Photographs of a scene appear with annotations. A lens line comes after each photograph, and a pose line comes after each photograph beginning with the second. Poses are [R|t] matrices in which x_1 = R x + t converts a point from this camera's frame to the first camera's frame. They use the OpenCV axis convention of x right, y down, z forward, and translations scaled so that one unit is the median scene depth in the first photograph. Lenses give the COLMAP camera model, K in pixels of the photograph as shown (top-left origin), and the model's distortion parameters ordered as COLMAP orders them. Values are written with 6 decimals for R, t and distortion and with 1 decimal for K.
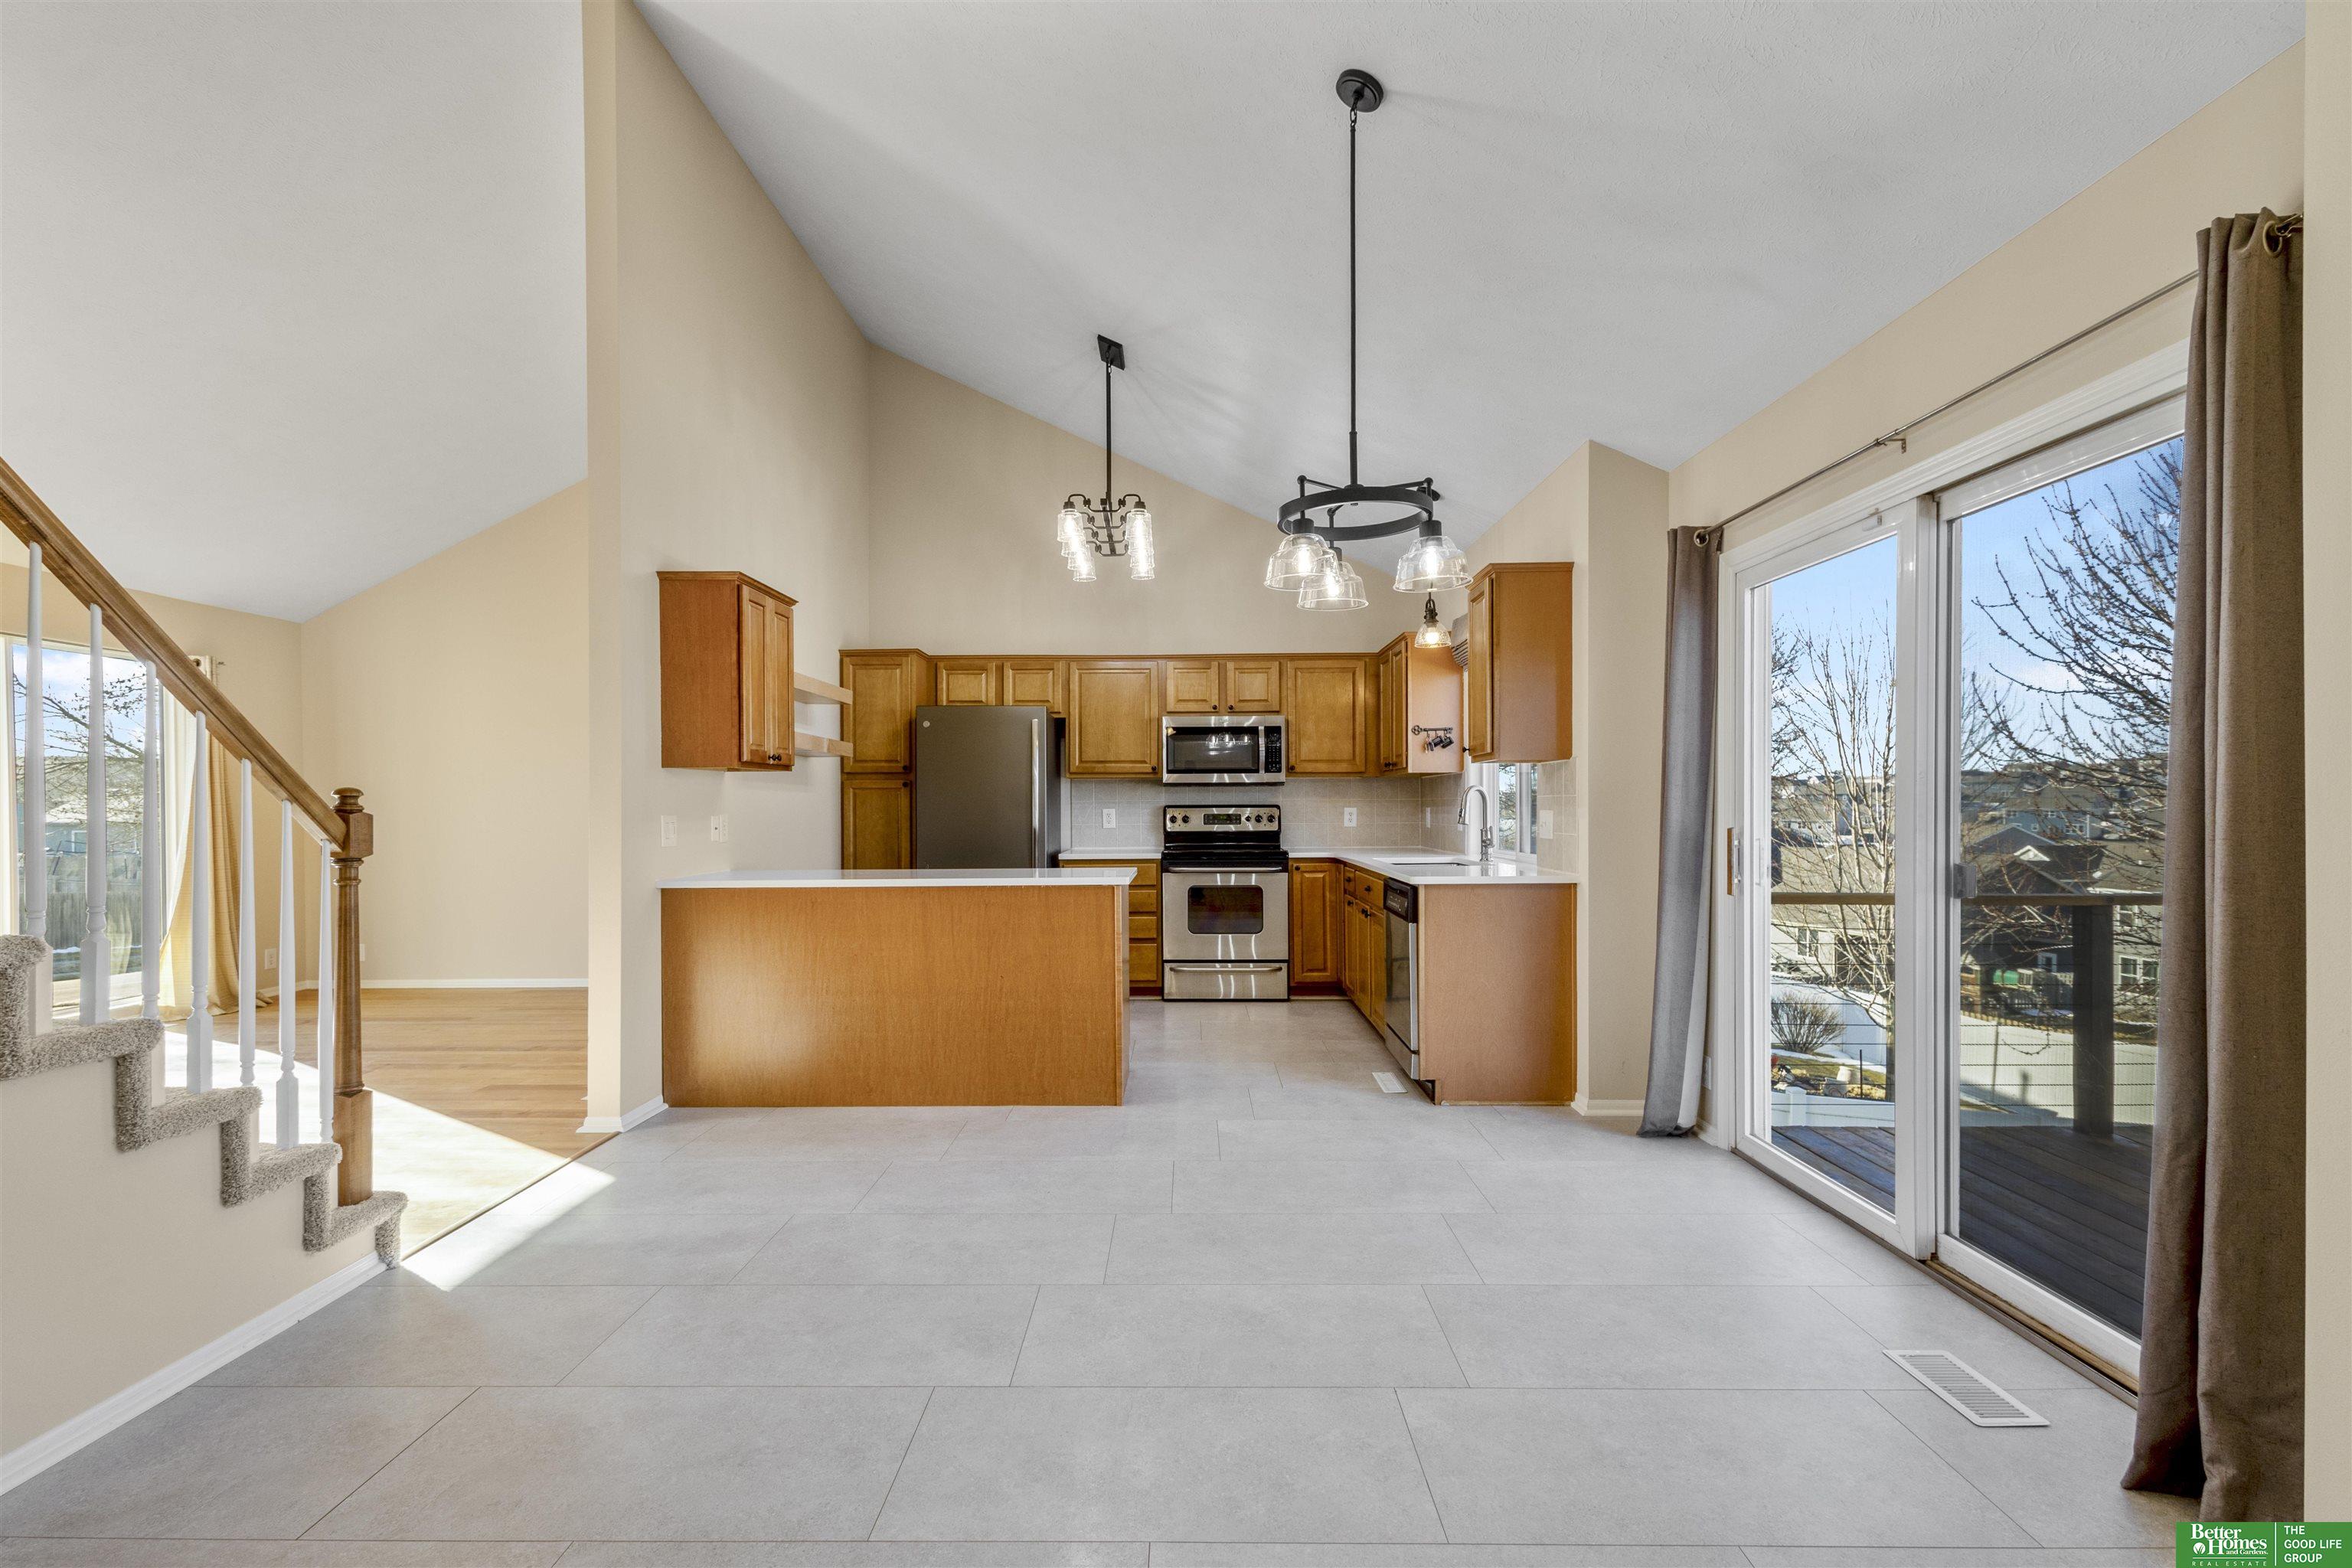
lens RADIAL K [[1103.6, 0, 1172.9], [0, 1103.6, 797.1], [0, 0, 1]] dist [0.003387, 0.000292]
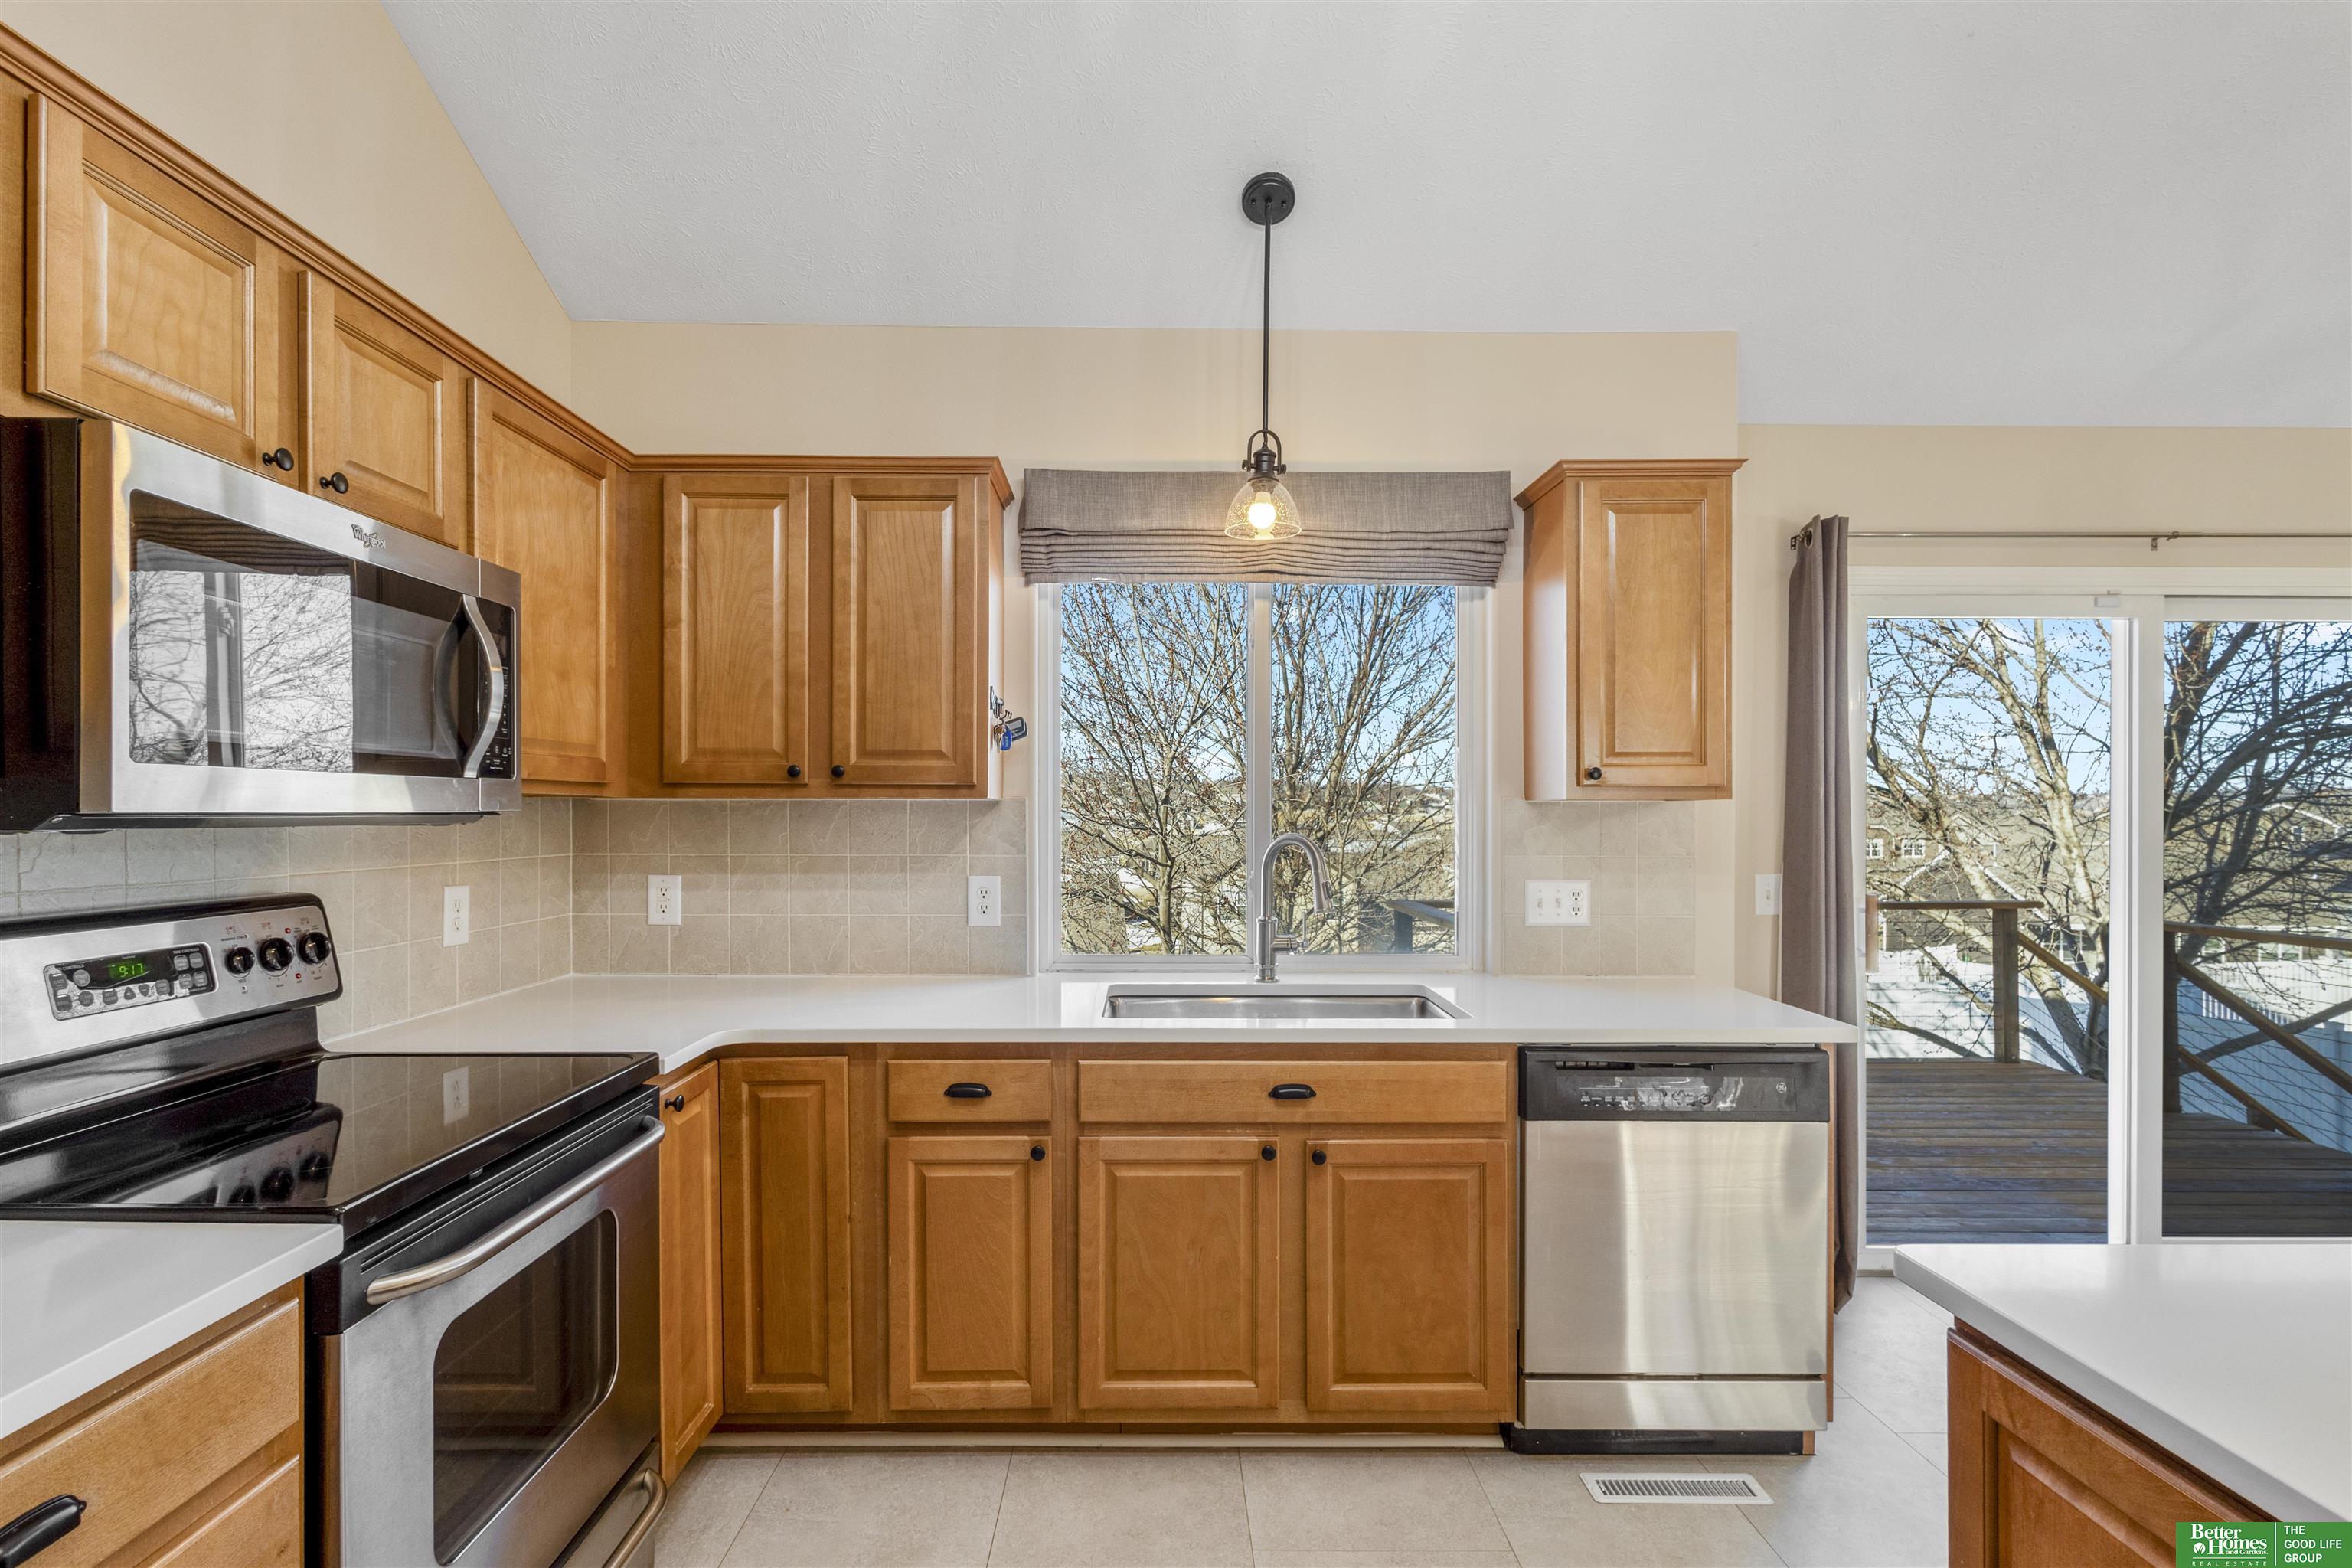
lens RADIAL K [[1103.6, 0, 1172.9], [0, 1103.6, 797.1], [0, 0, 1]] dist [0.003387, 0.000292]
pose [[-0.021362, 0.015322, 0.999654, -0.182989], [-0.009327, 0.999836, -0.015524, -0.014755], [-0.999728, -0.009656, -0.021216, 0.838773]]
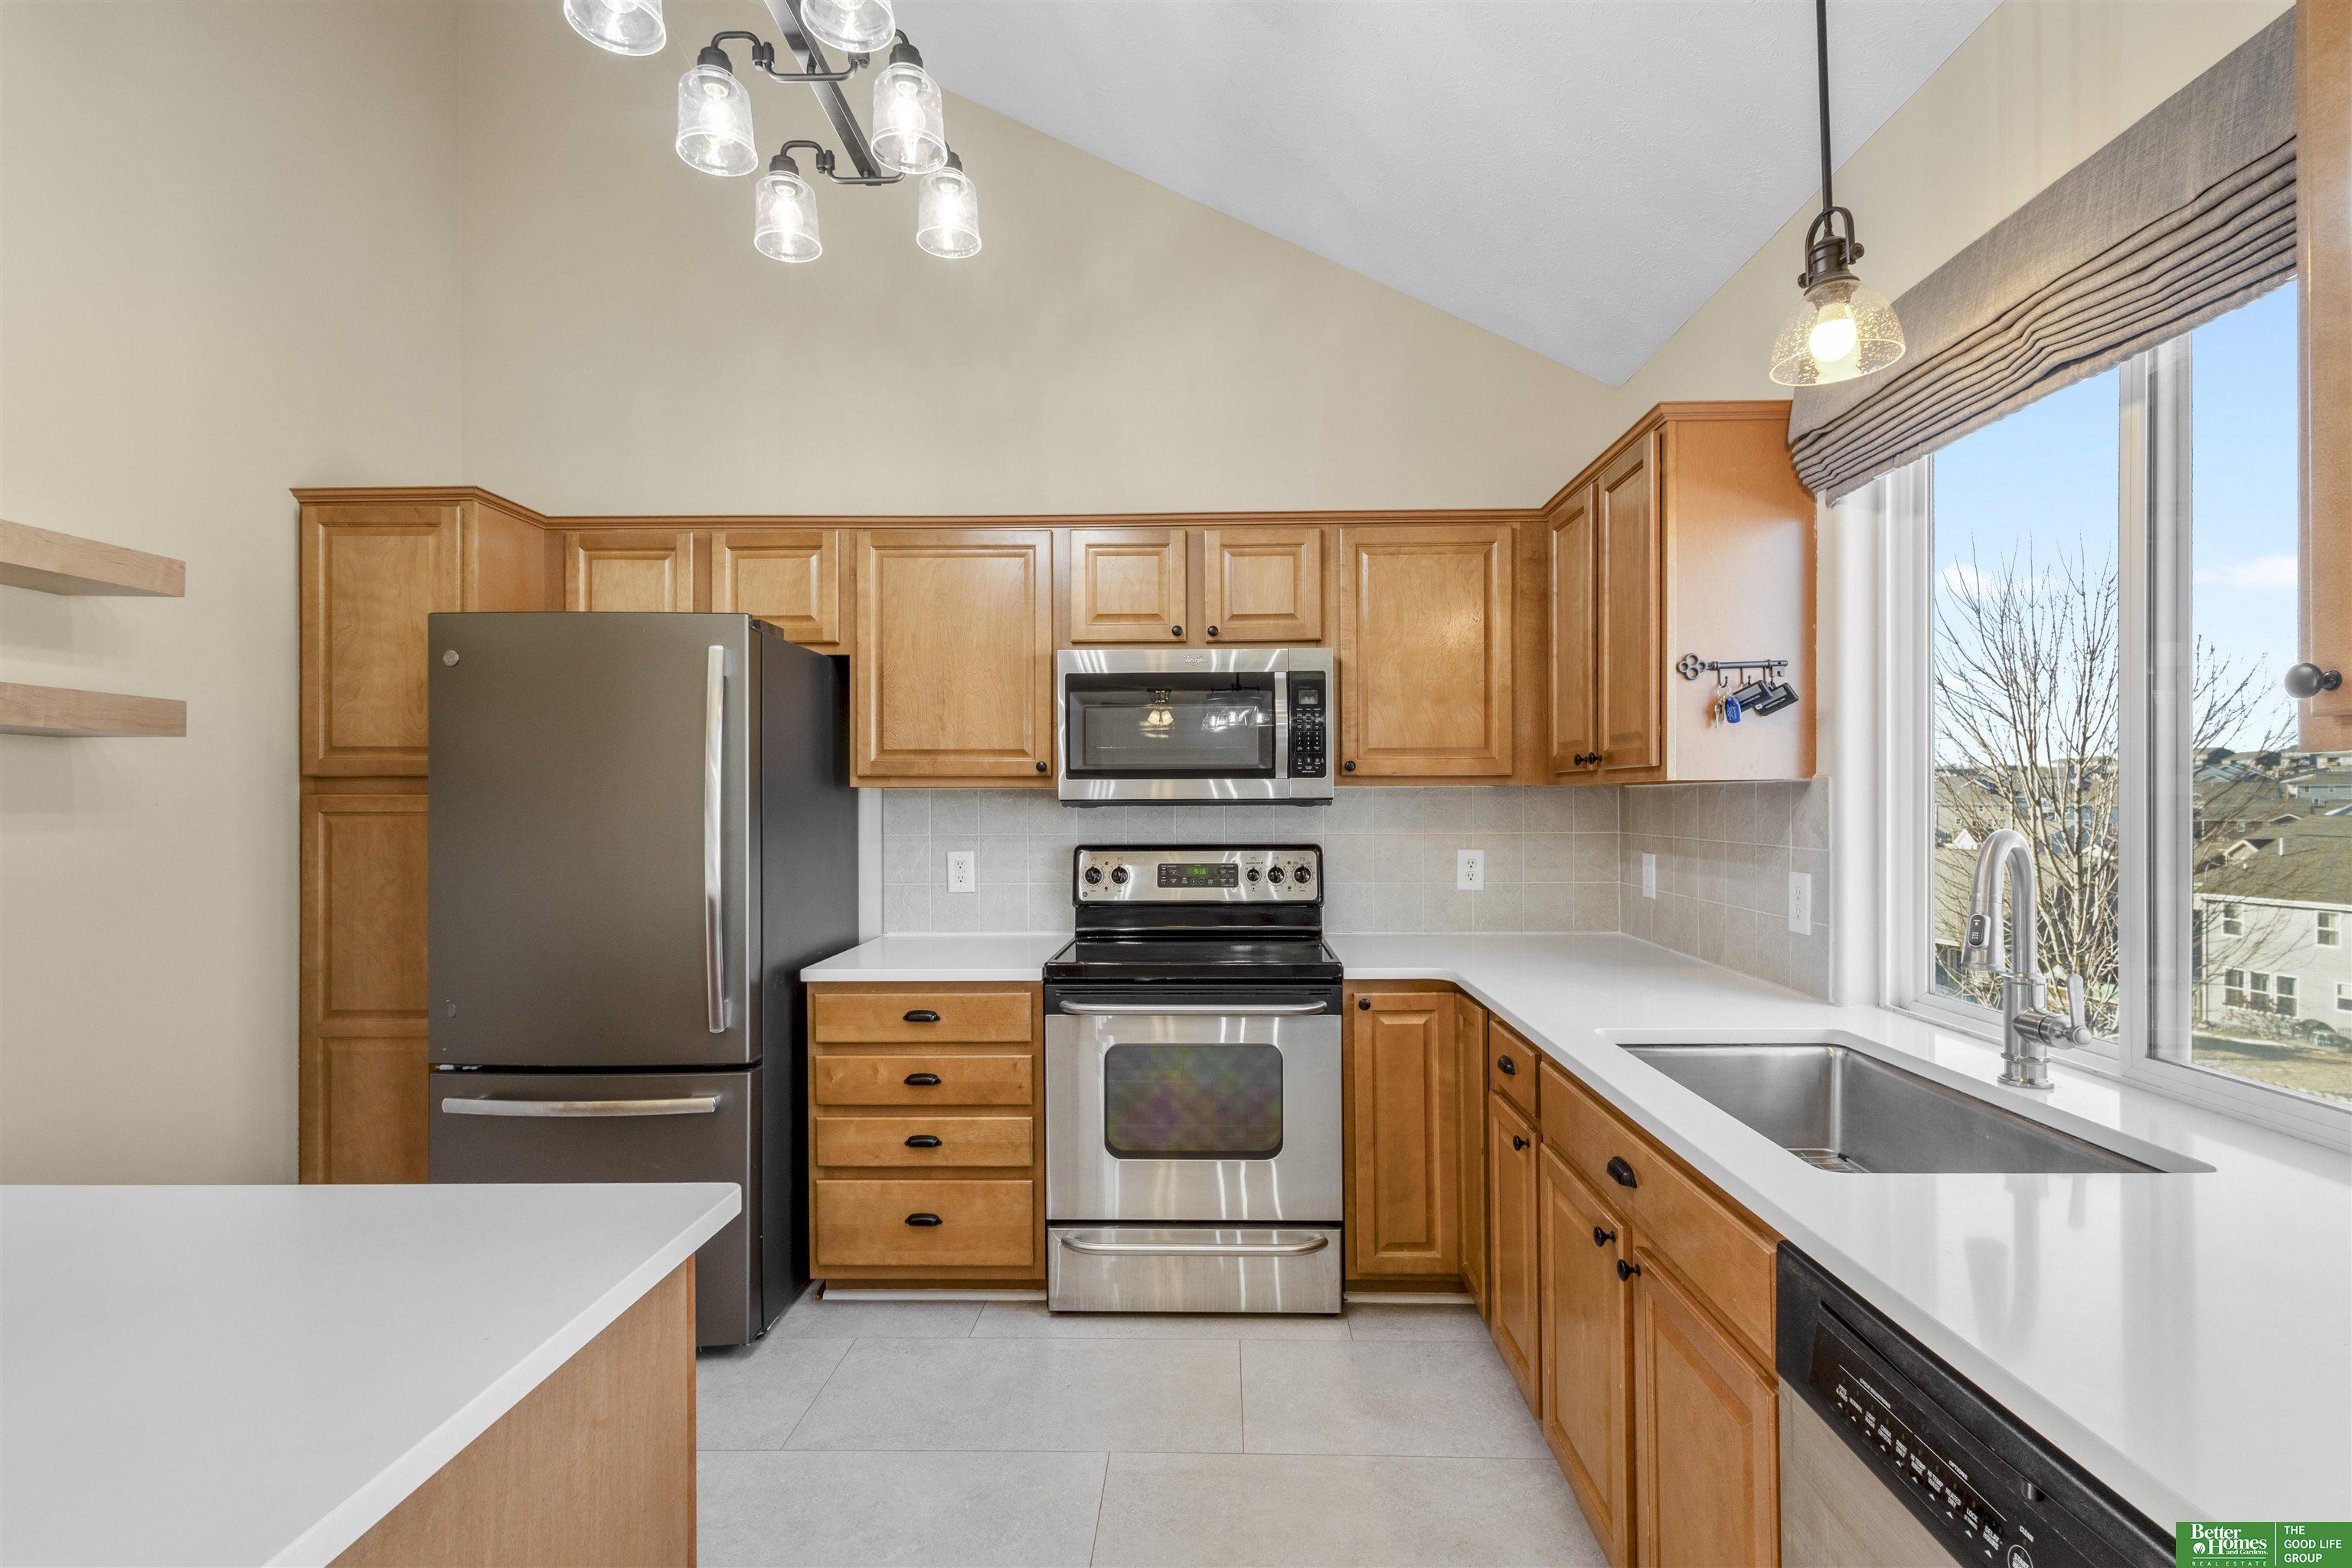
lens RADIAL K [[1103.6, 0, 1172.9], [0, 1103.6, 797.1], [0, 0, 1]] dist [0.003387, 0.000292]
pose [[0.999556, 0.002241, -0.029704, 0.049874], [-0.002087, 0.999984, 0.005207, -0.016092], [0.029715, -0.005143, 0.999545, 0.552427]]
